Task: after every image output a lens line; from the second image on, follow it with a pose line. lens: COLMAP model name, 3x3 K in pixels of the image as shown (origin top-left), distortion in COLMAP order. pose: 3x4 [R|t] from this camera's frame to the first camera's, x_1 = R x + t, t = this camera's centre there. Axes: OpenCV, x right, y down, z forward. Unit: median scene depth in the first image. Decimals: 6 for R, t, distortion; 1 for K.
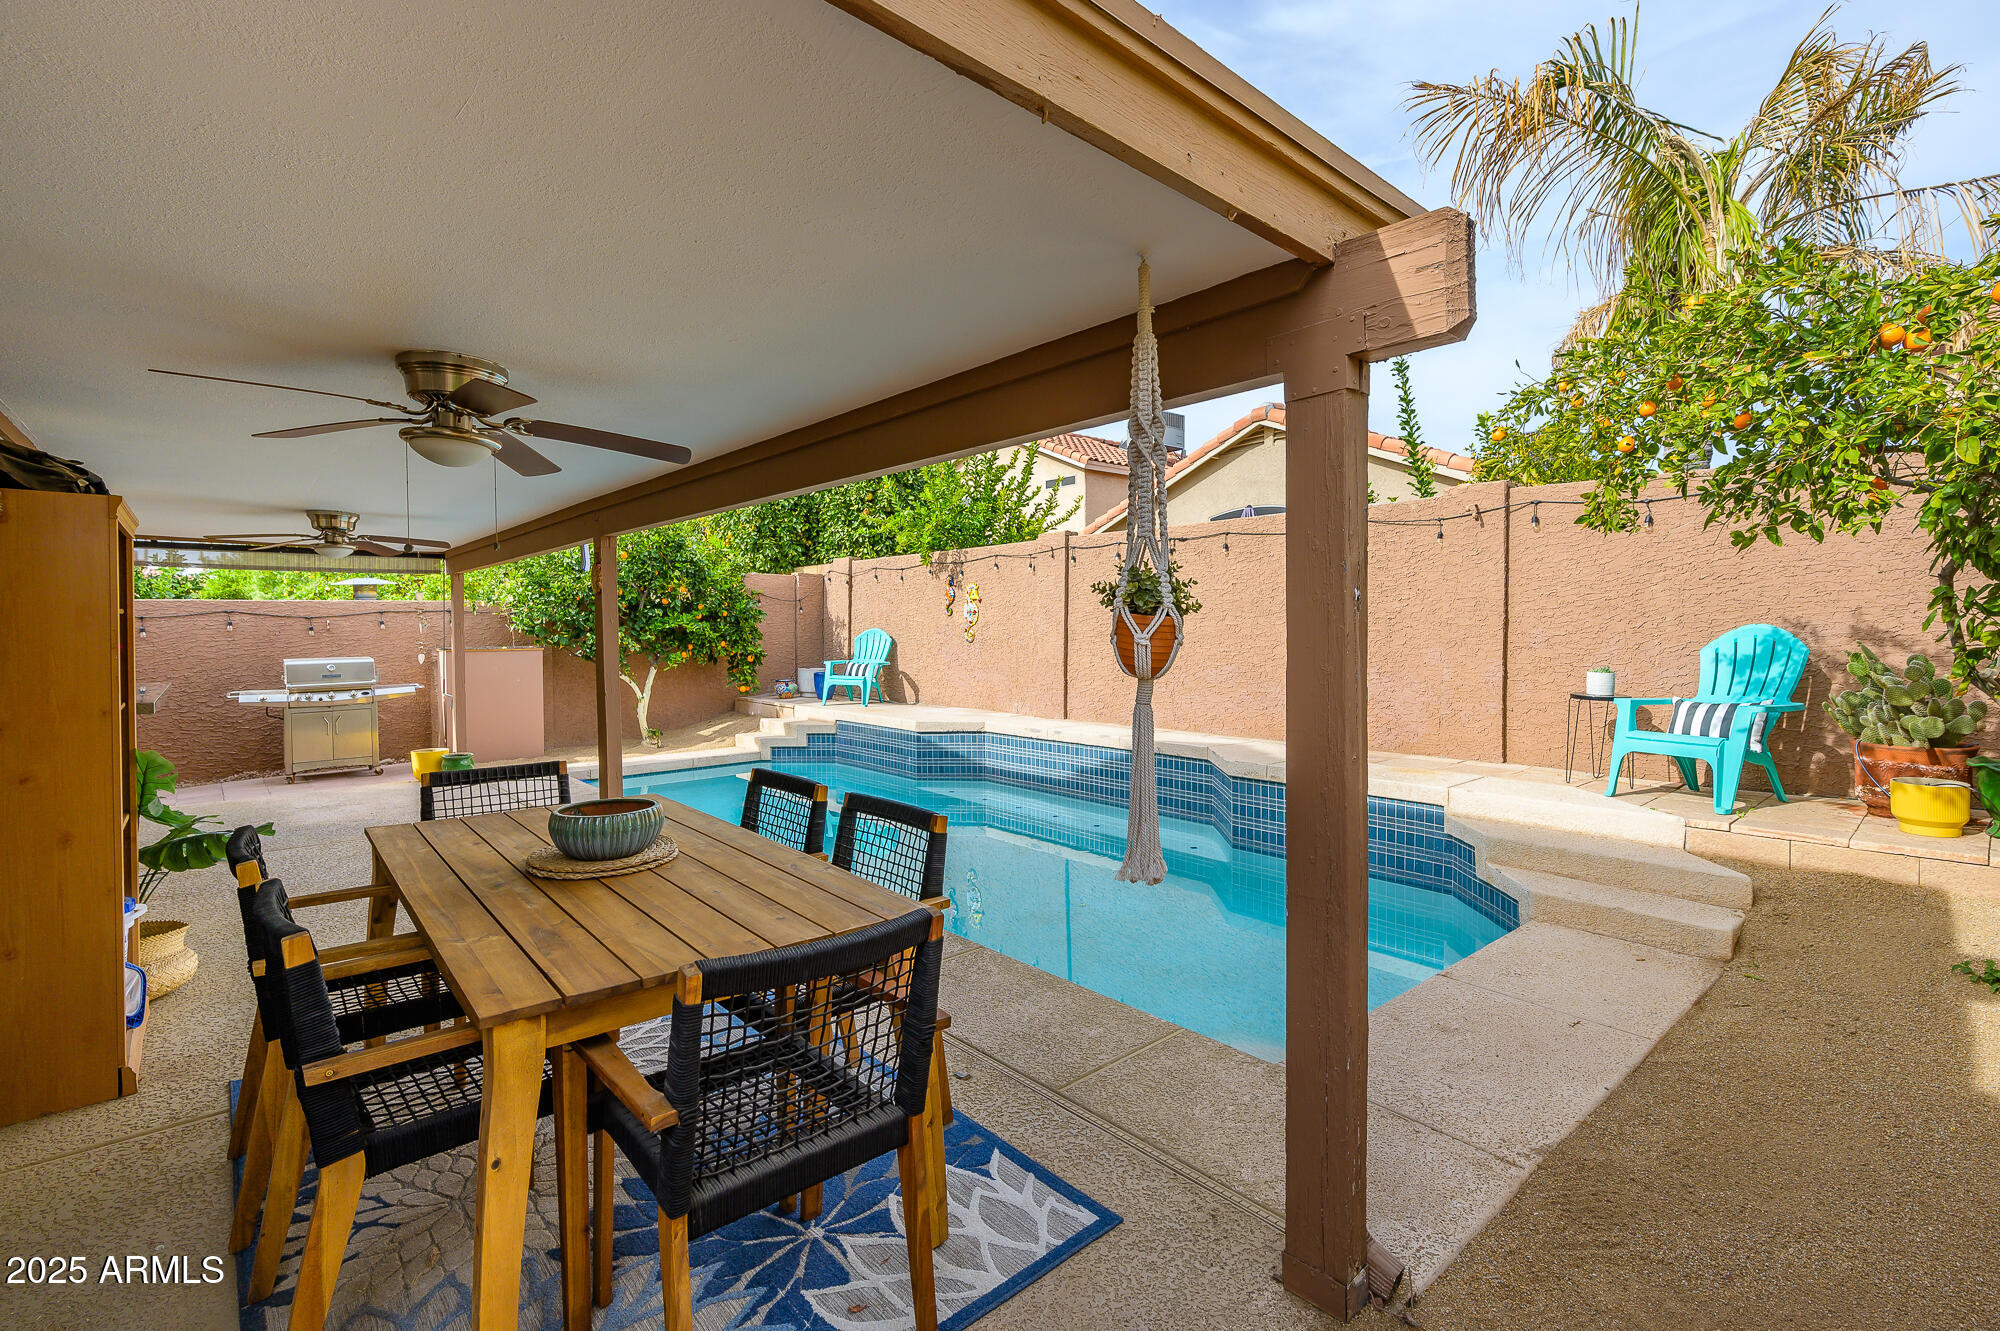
lens RADIAL K [[880.2, 0, 1000.0], [0, 880.2, 665.5], [0, 0, 1]] dist [-0.000032, -0.000054]
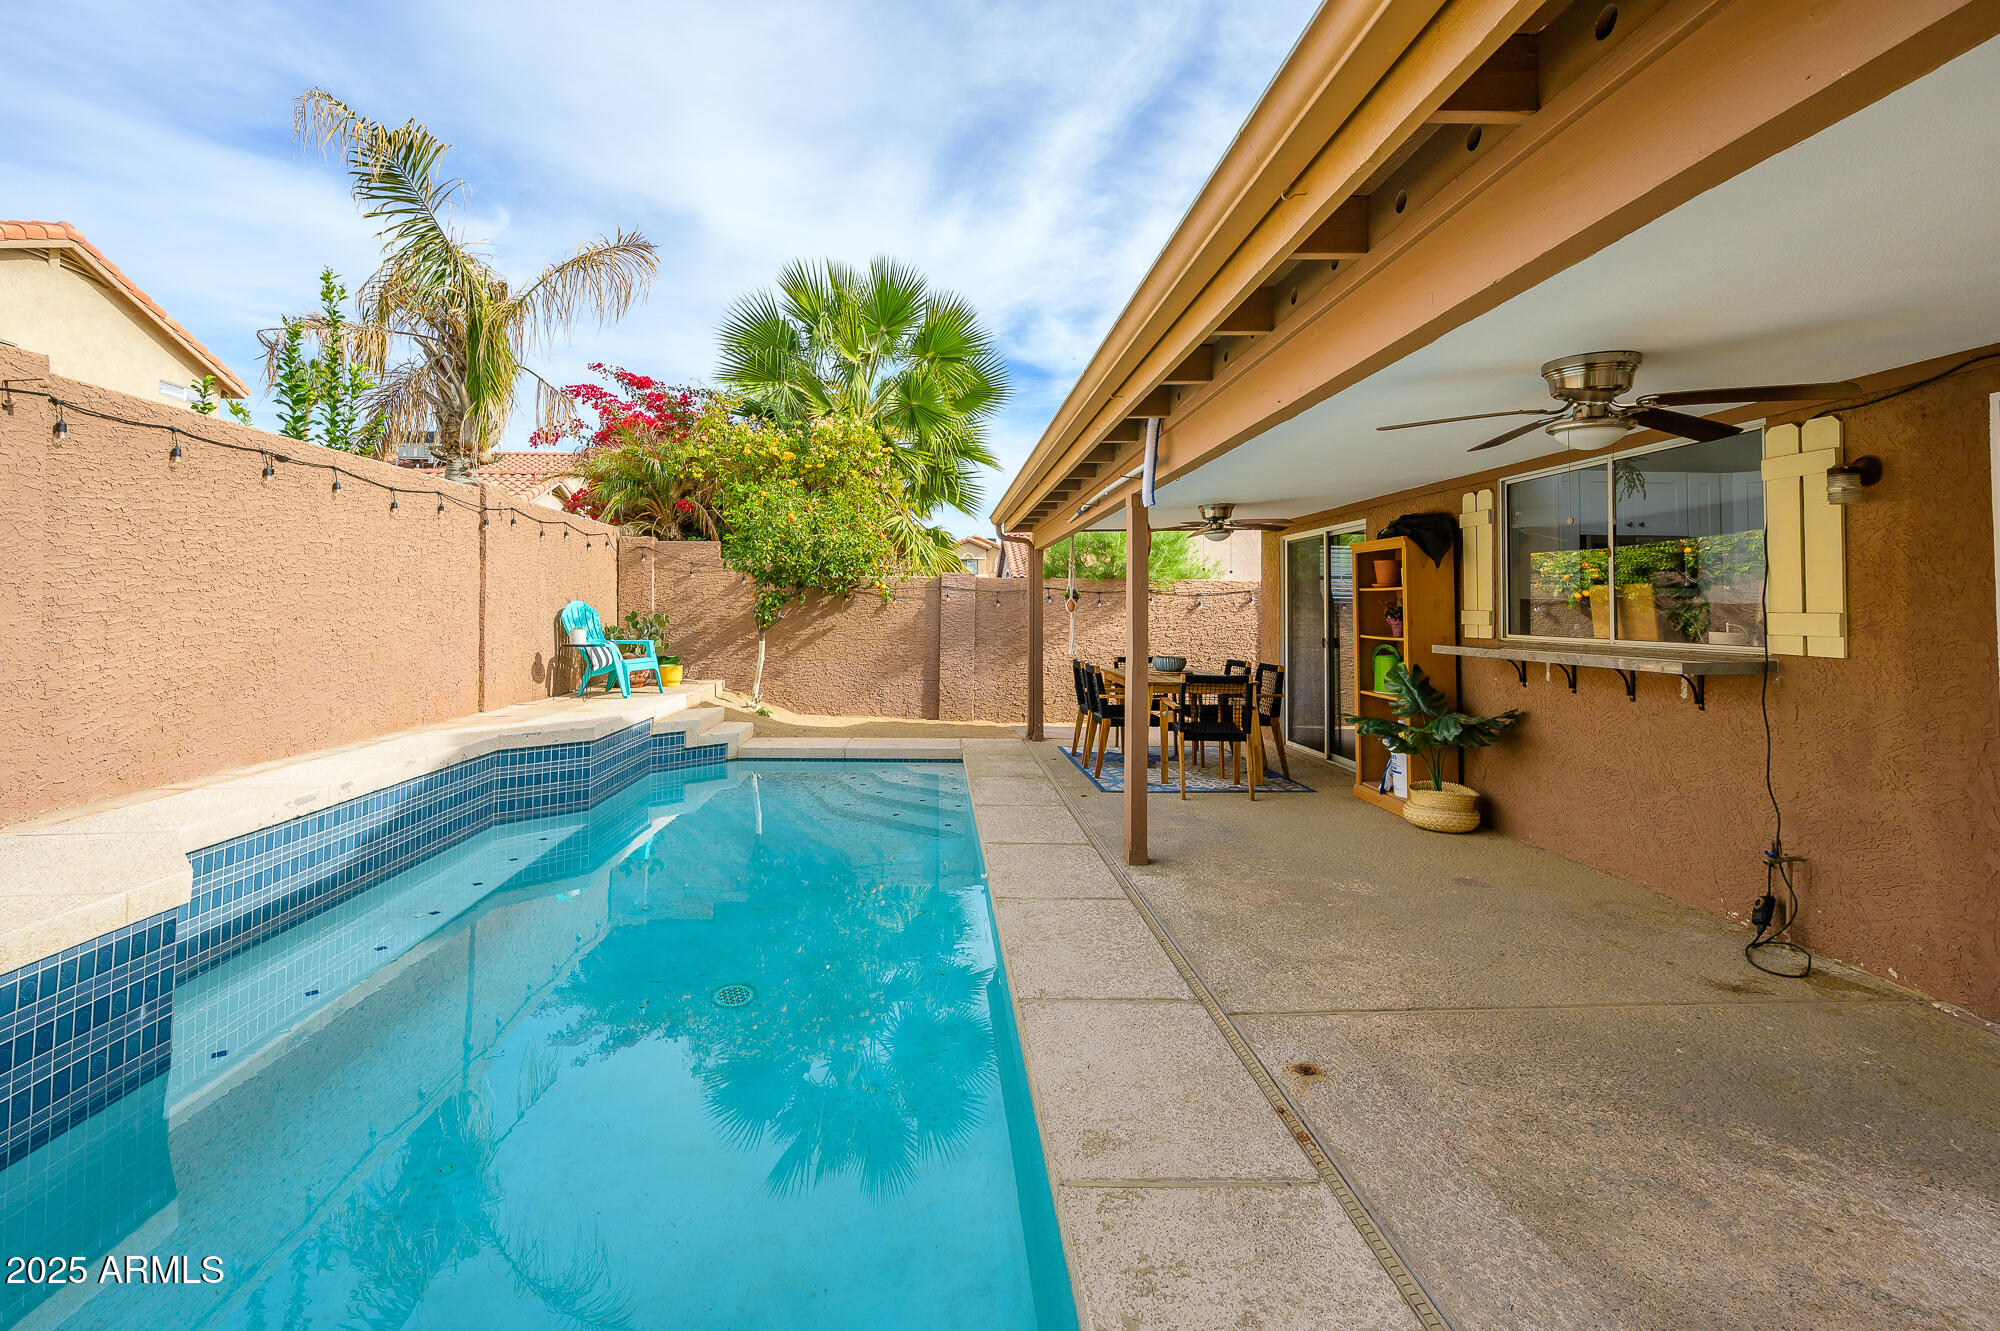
lens RADIAL K [[923.6, 0, 954.4], [0, 923.6, 570.8], [0, 0, 1]] dist [0.000855, 0.000193]
pose [[-0.766817, 0.029501, 0.641188, -0.473759], [0.029092, 0.999514, -0.011196, -0.031548], [-0.641207, 0.010068, -0.767302, 0.952872]]
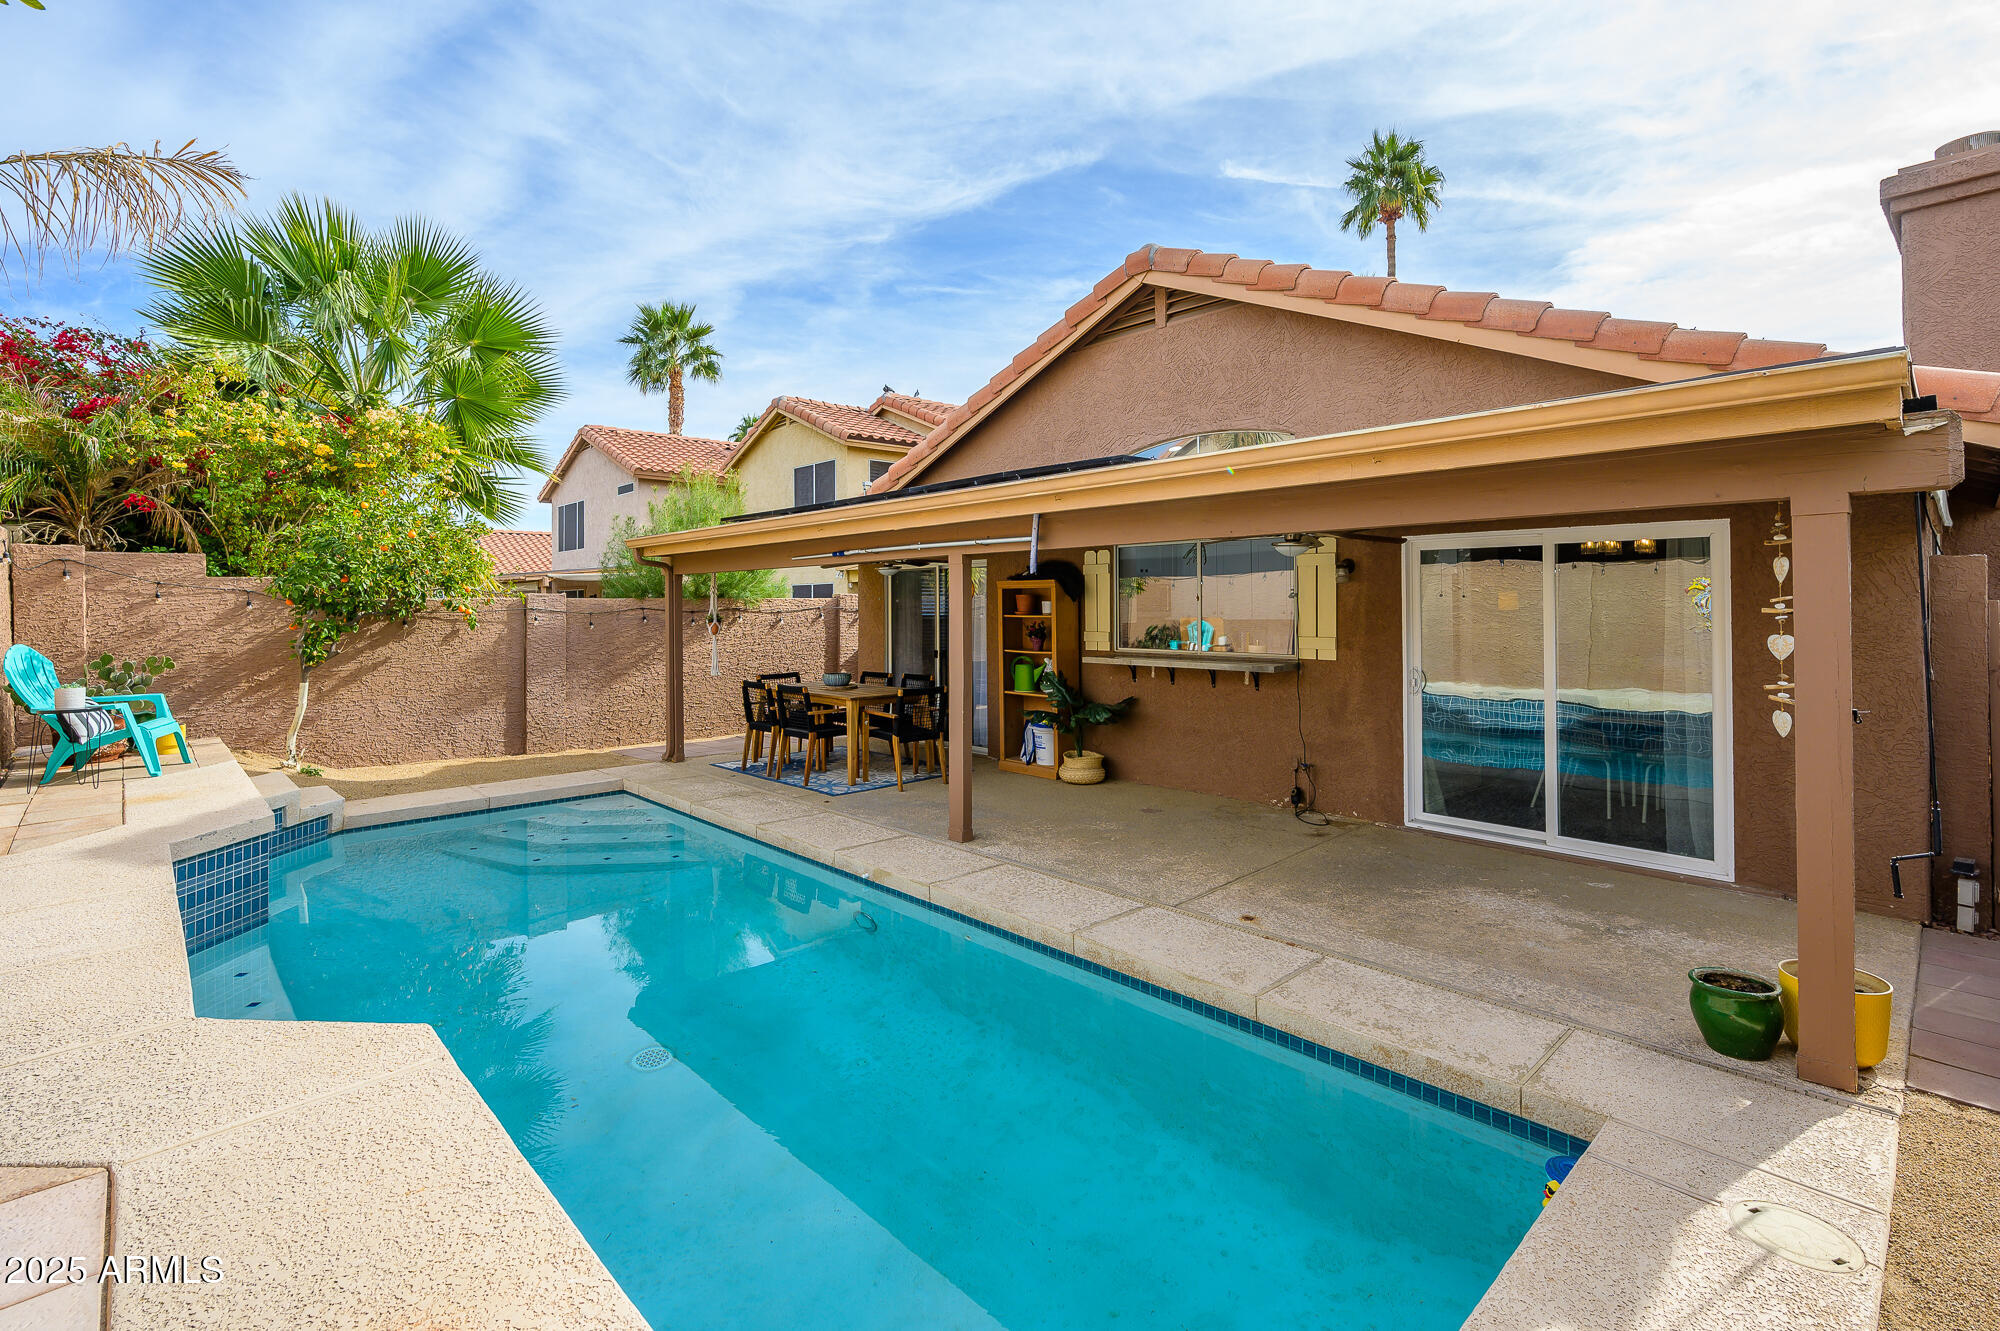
lens RADIAL K [[919.6, 0, 1003.4], [0, 919.6, 599.9], [0, 0, 1]] dist [0.000147, 0.000216]
pose [[-0.999077, 0.016784, -0.039548, -0.235808], [0.015076, 0.998957, 0.043104, -0.070361], [0.040231, 0.042468, -0.998288, 1.137863]]
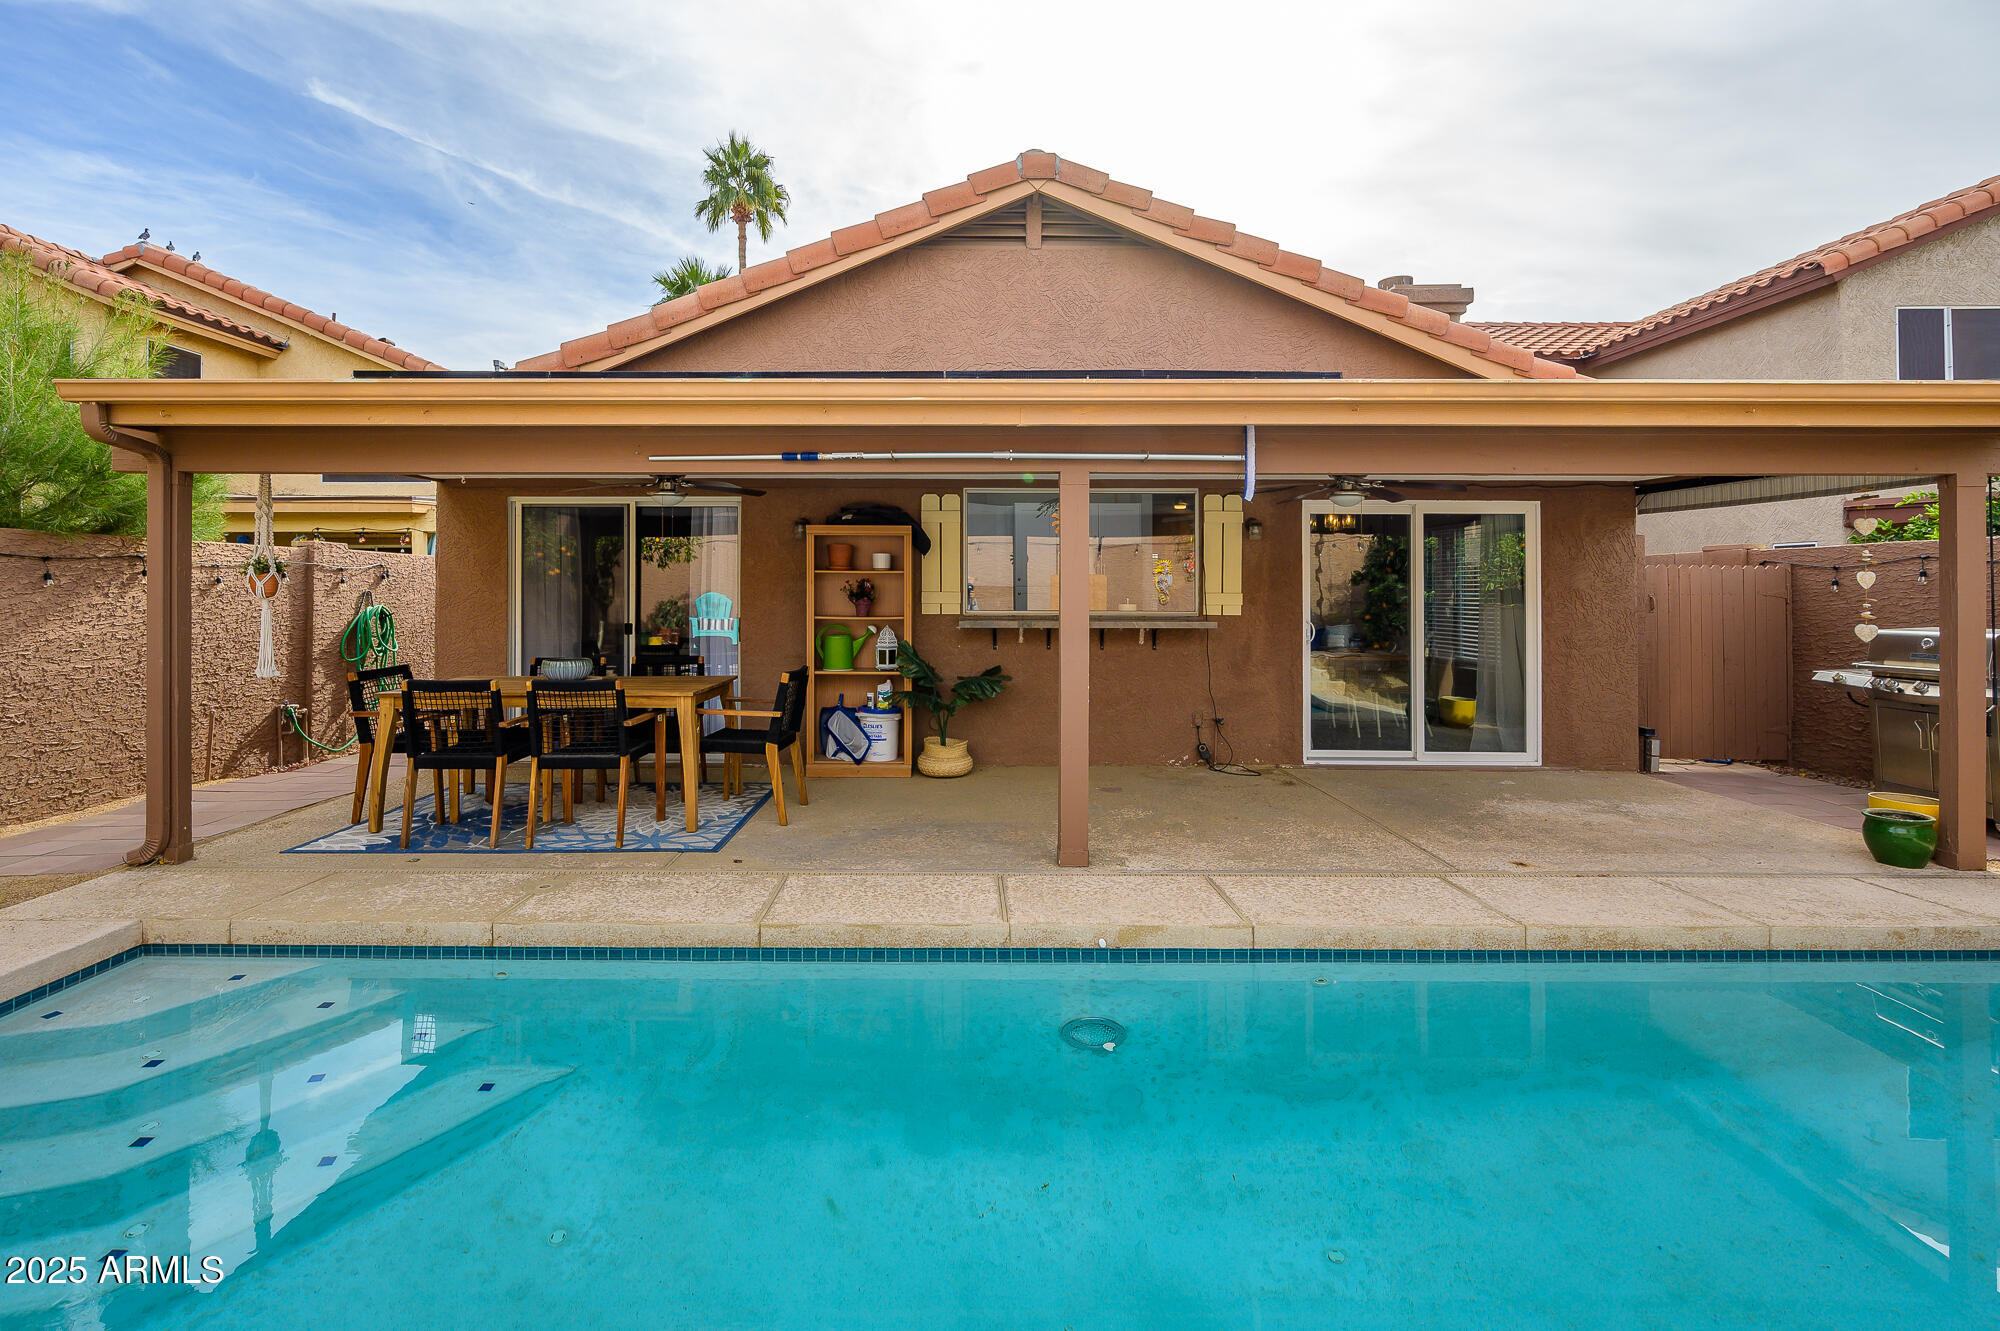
lens RADIAL K [[879.5, 0, 990.6], [0, 879.5, 585.0], [0, 0, 1]] dist [0.002363, 0.000454]
pose [[-0.659829, 0.003007, -0.751410, 0.123401], [-0.031514, 0.999001, 0.031670, -0.031287], [0.750755, 0.044576, -0.659075, 0.771627]]
